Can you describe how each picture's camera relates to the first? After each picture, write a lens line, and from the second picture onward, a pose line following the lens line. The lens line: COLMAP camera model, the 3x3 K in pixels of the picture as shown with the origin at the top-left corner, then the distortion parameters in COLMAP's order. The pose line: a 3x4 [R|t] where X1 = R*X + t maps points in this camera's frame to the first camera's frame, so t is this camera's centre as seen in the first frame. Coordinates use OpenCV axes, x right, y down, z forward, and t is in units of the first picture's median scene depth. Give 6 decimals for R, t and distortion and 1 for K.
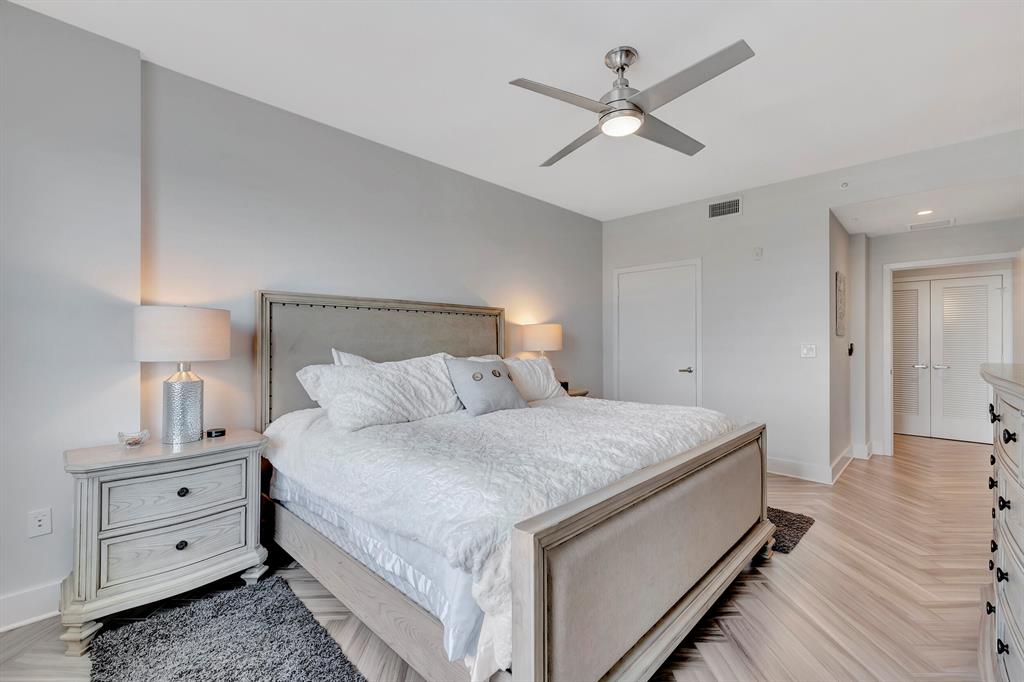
lens RADIAL K [[437.7, 0, 509.4], [0, 437.7, 335.3], [0, 0, 1]] dist [-0.001432, -0.000340]
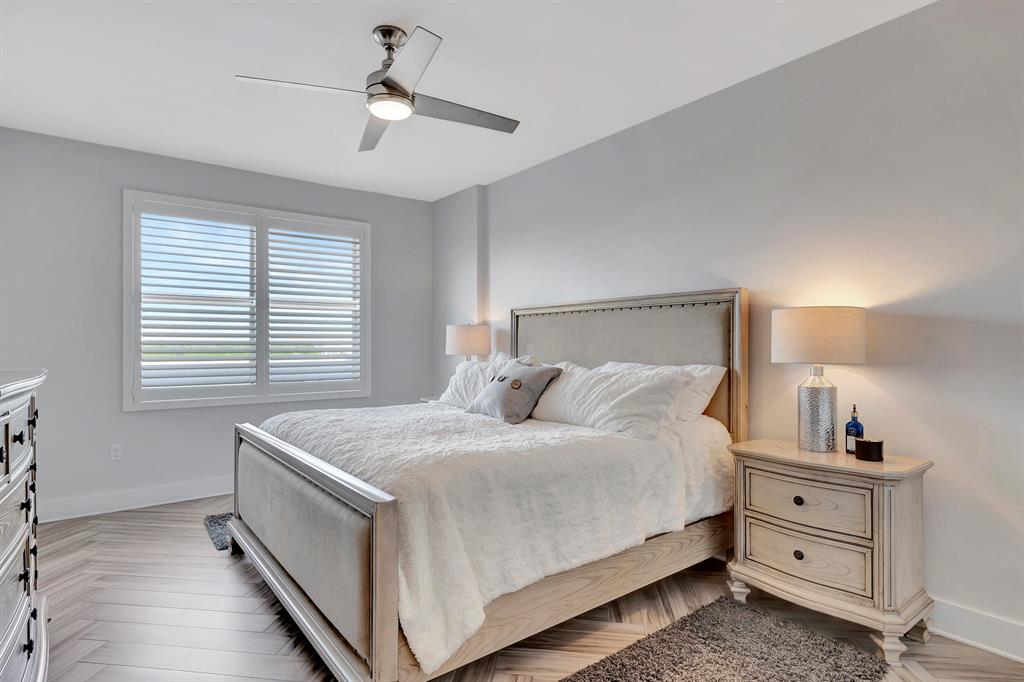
lens RADIAL K [[543.6, 0, 512.0], [0, 543.6, 341.0], [0, 0, 1]] dist [-0.003060, -0.000272]
pose [[-0.135689, -0.004434, -0.990742, 0.567866], [0.014509, 0.999874, -0.006462, 0.007805], [0.990645, -0.015251, -0.135607, 0.591118]]
